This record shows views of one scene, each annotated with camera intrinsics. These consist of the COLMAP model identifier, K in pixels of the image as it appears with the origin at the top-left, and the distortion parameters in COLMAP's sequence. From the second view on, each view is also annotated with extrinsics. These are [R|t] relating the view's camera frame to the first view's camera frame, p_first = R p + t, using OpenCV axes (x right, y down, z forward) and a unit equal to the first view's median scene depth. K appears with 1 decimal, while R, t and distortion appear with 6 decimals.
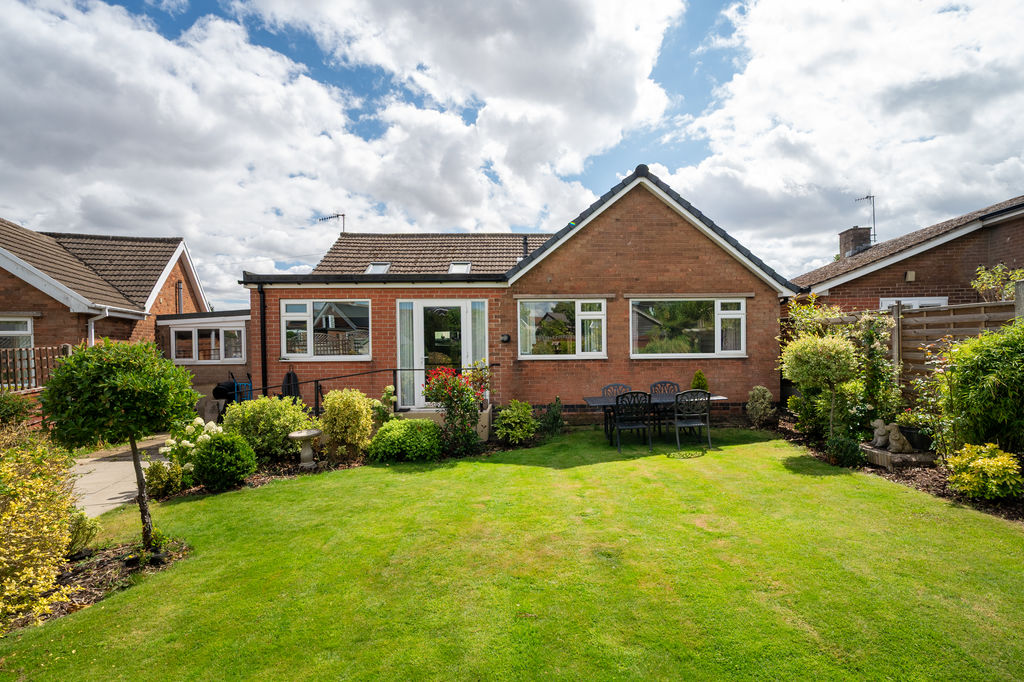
lens RADIAL K [[492.0, 0, 521.8], [0, 492.0, 349.1], [0, 0, 1]] dist [0.000947, -0.000638]
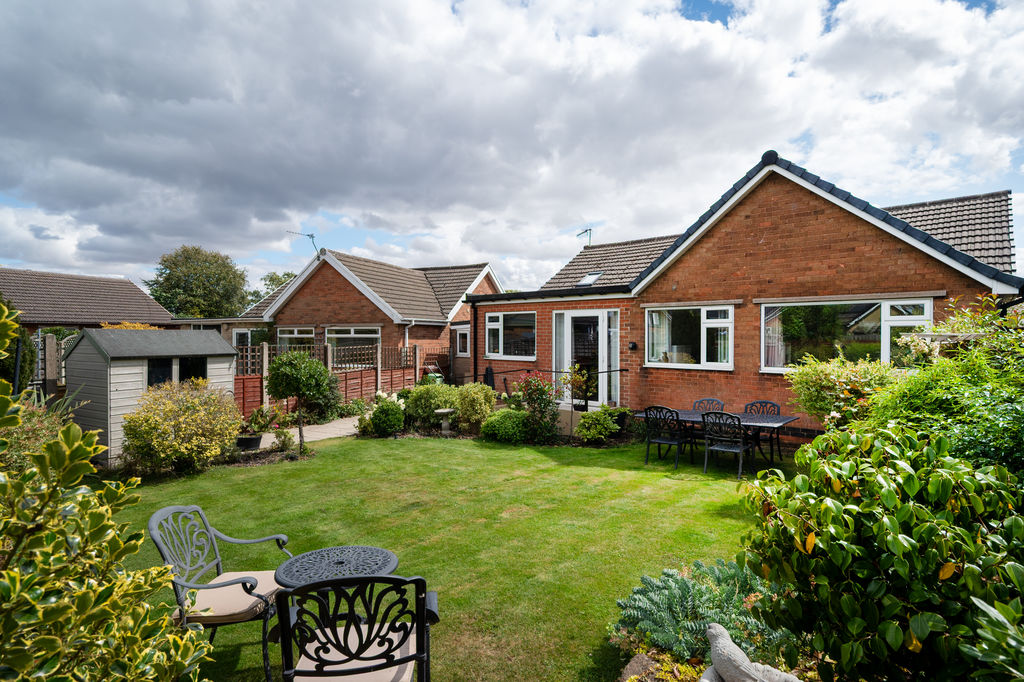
lens RADIAL K [[513.0, 0, 506.6], [0, 513.0, 339.8], [0, 0, 1]] dist [-0.000369, -0.000362]
pose [[0.722503, 0.016632, -0.691168, 0.527154], [-0.018054, 0.999824, 0.005187, -0.034949], [0.691132, 0.008731, 0.722676, 0.021858]]
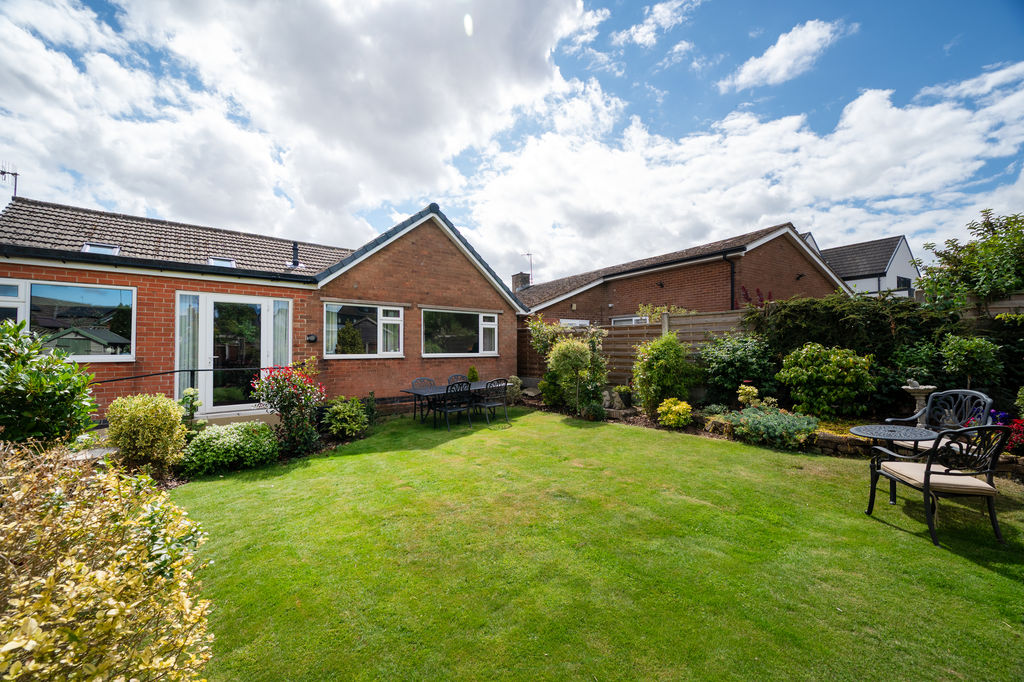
lens RADIAL K [[404.6, 0, 508.0], [0, 404.6, 337.5], [0, 0, 1]] dist [0.000639, -0.000313]
pose [[0.789794, 0.025222, 0.612853, -0.227958], [0.000585, 0.999123, -0.041872, 0.012245], [-0.613371, 0.033429, 0.789087, 0.074507]]
